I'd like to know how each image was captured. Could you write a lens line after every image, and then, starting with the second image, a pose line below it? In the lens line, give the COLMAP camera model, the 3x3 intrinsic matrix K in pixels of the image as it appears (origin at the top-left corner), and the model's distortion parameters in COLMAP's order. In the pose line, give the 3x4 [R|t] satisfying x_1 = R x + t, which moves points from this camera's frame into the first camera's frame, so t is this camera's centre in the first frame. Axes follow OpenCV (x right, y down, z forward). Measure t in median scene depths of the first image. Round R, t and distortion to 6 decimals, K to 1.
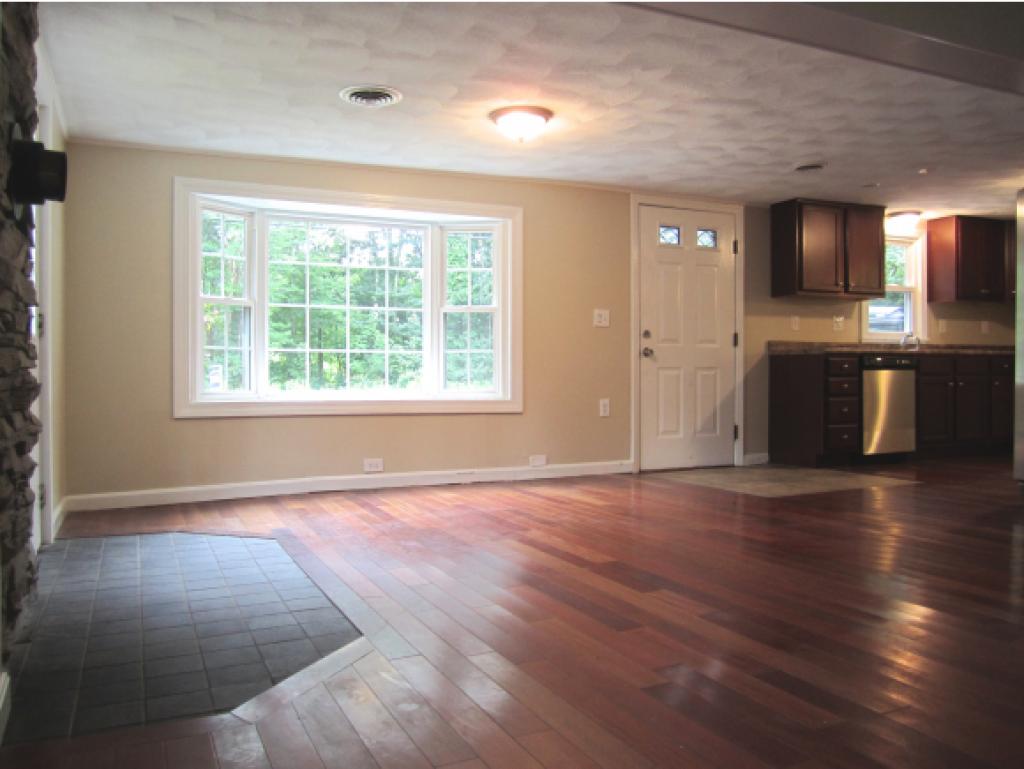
lens RADIAL K [[849.7, 0, 514.8], [0, 849.7, 386.0], [0, 0, 1]] dist [-0.052991, 0.016904]
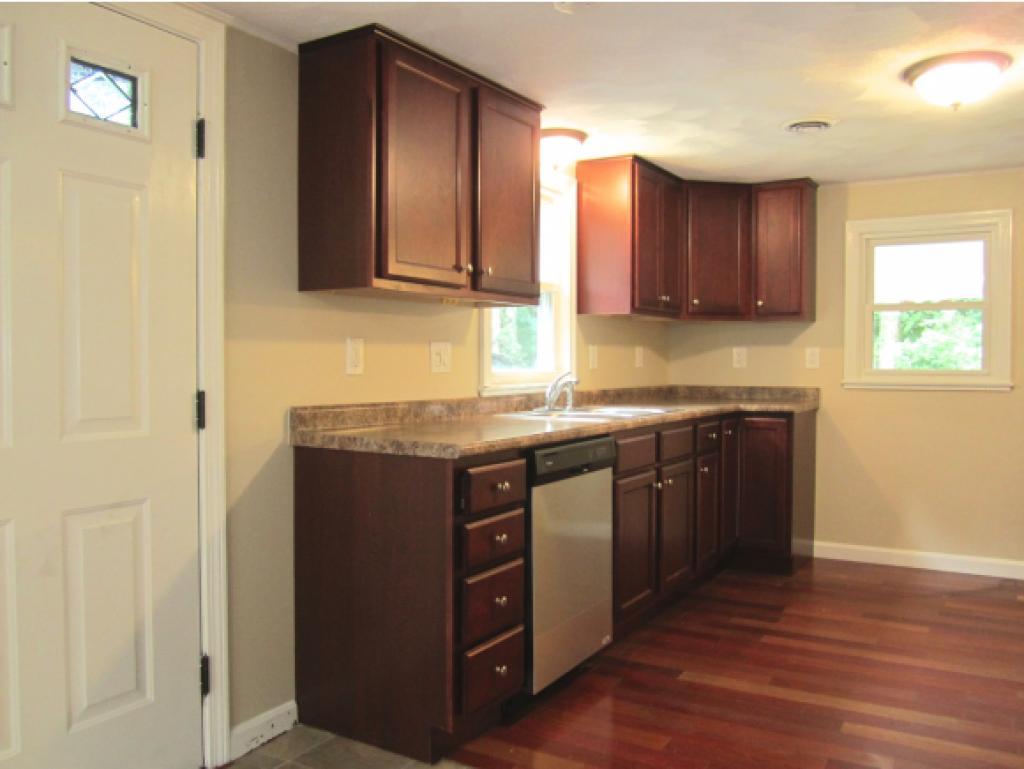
lens RADIAL K [[849.7, 0, 522.1], [0, 849.7, 389.7], [0, 0, 1]] dist [-0.052991, 0.016904]
pose [[0.826828, -0.012359, 0.562318, 0.176755], [0.003031, 0.999842, 0.017518, -0.069070], [-0.562446, -0.012780, 0.826735, 0.645111]]
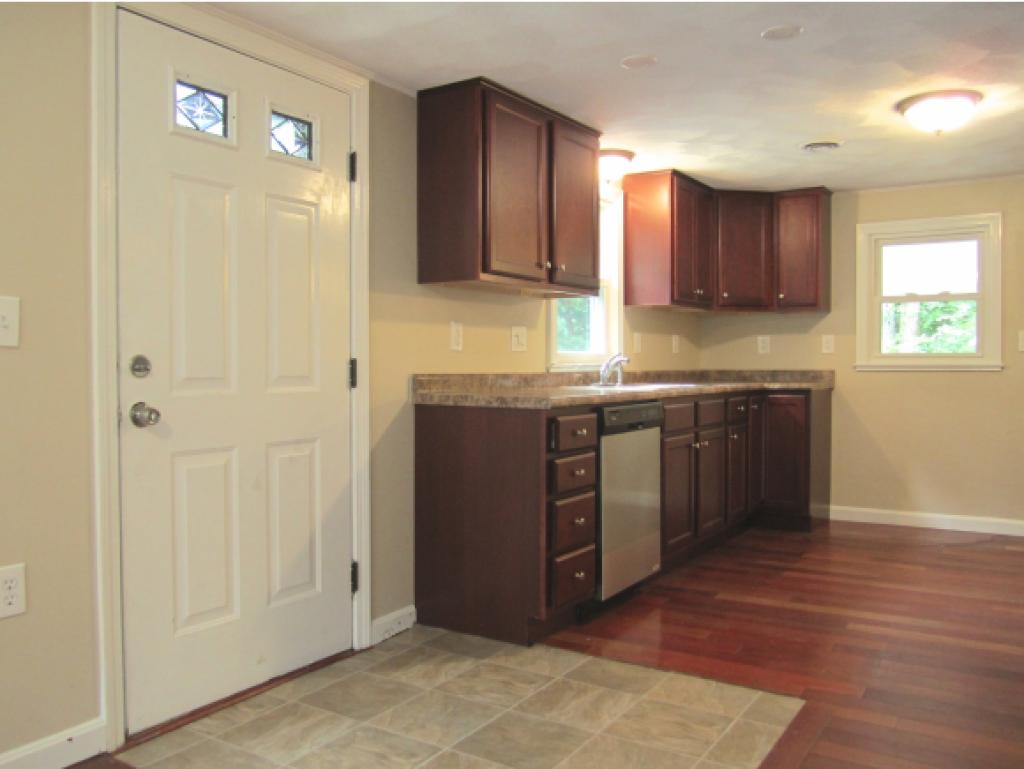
lens RADIAL K [[849.7, 0, 522.3], [0, 849.7, 390.0], [0, 0, 1]] dist [-0.052991, 0.016904]
pose [[0.841033, -0.013868, 0.540806, 0.092552], [0.006331, 0.999855, 0.015793, -0.052848], [-0.540947, -0.009859, 0.840999, 0.571966]]
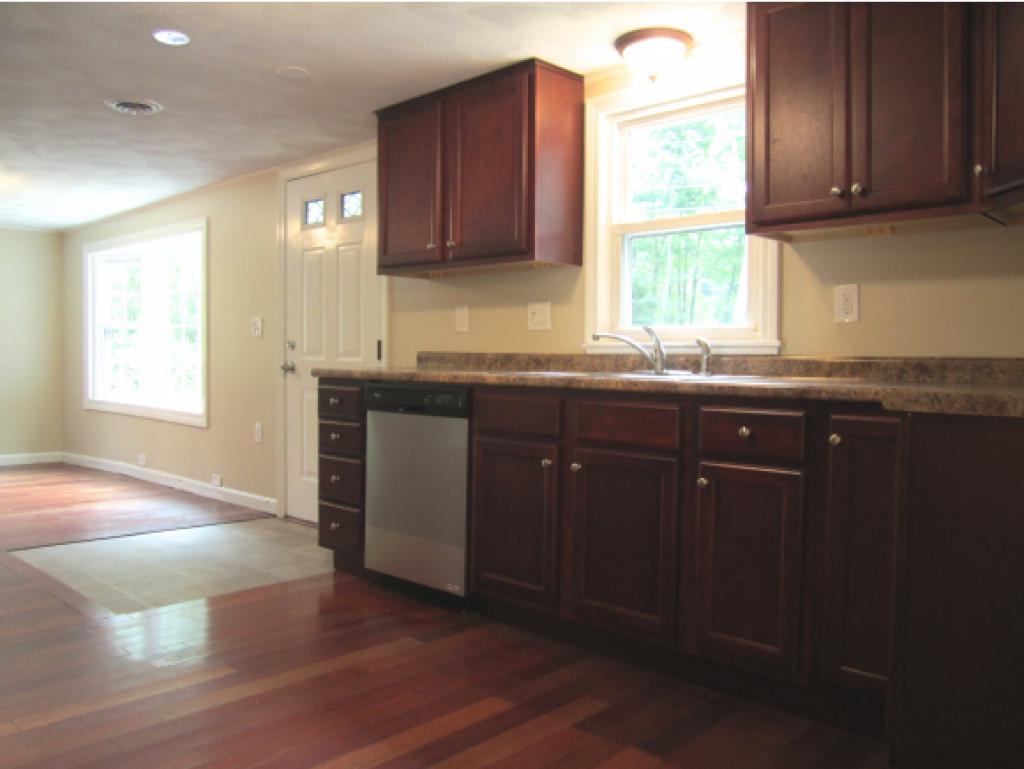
lens RADIAL K [[849.7, 0, 511.2], [0, 849.7, 379.3], [0, 0, 1]] dist [-0.052991, 0.016904]
pose [[0.365270, 0.036685, -0.930179, 0.915135], [-0.021313, 0.999291, 0.031042, -0.055248], [0.930658, 0.008487, 0.365792, 0.856016]]
